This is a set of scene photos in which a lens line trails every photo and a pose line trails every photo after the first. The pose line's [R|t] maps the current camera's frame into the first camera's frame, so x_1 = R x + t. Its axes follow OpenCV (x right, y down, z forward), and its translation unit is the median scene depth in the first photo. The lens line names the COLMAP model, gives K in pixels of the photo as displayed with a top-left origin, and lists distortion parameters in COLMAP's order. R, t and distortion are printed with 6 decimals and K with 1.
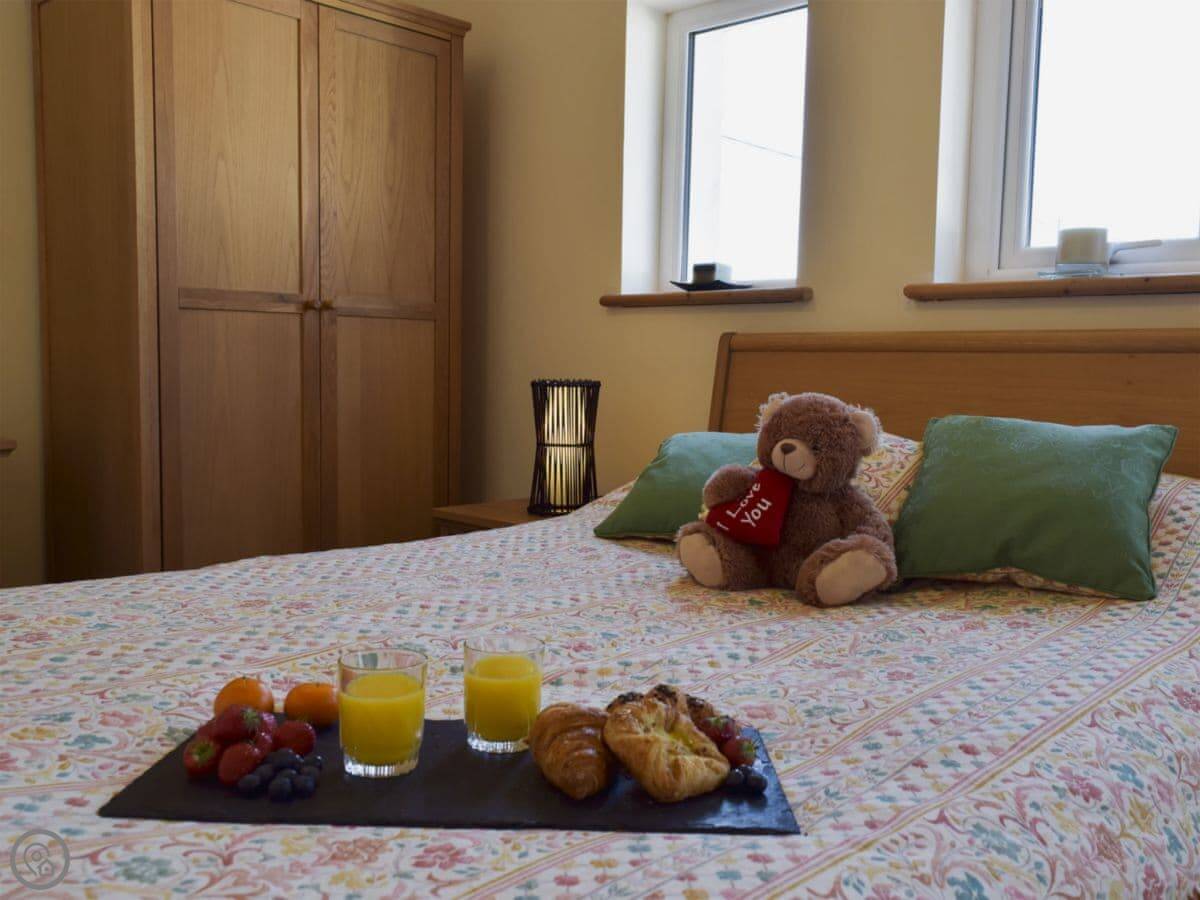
lens RADIAL K [[1088.9, 0, 597.8], [0, 1088.9, 447.1], [0, 0, 1]] dist [0.009321, 0.011245]
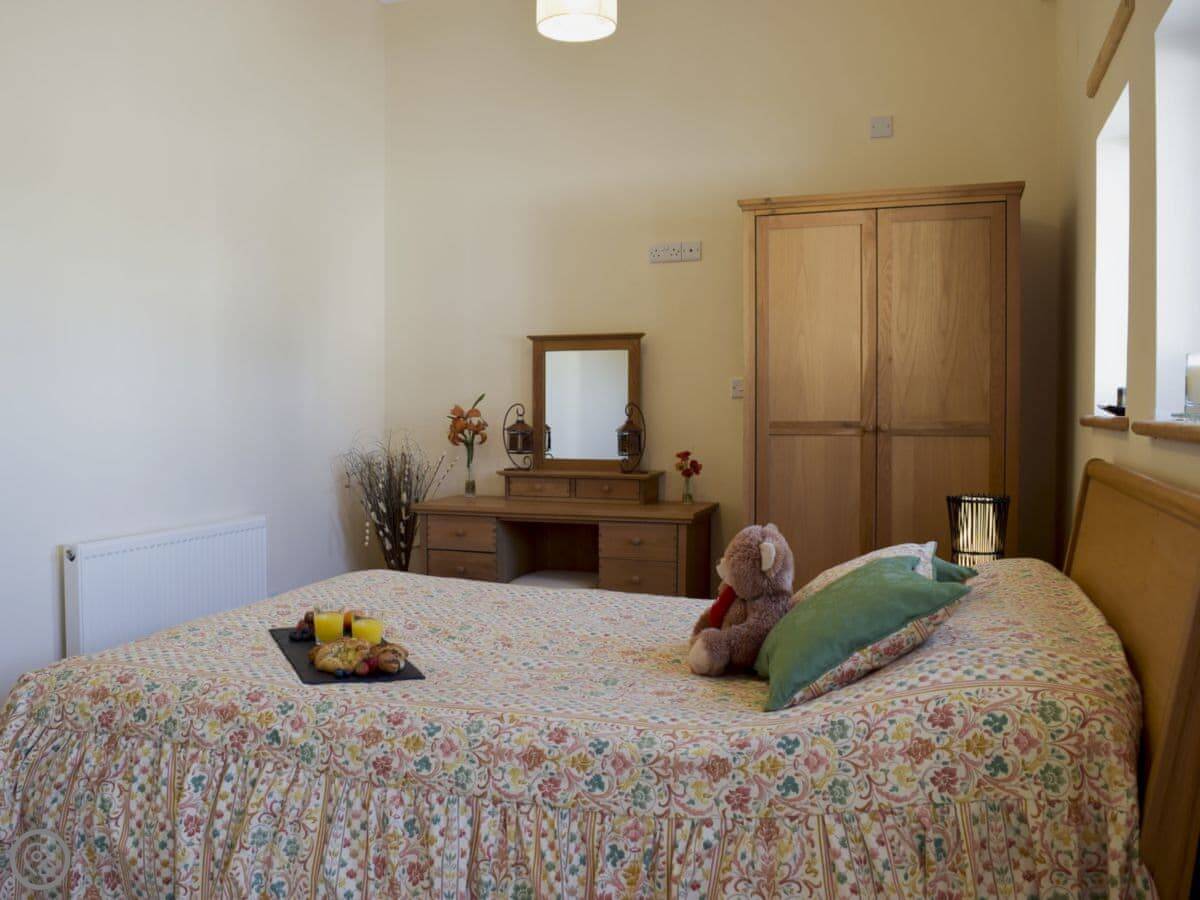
lens RADIAL K [[1088.9, 0, 597.8], [0, 1088.9, 447.1], [0, 0, 1]] dist [0.009321, 0.011245]
pose [[0.411114, 0.016875, -0.911428, 0.825273], [-0.061107, 0.998090, -0.009084, -0.075093], [0.909533, 0.059429, 0.411360, 0.143699]]
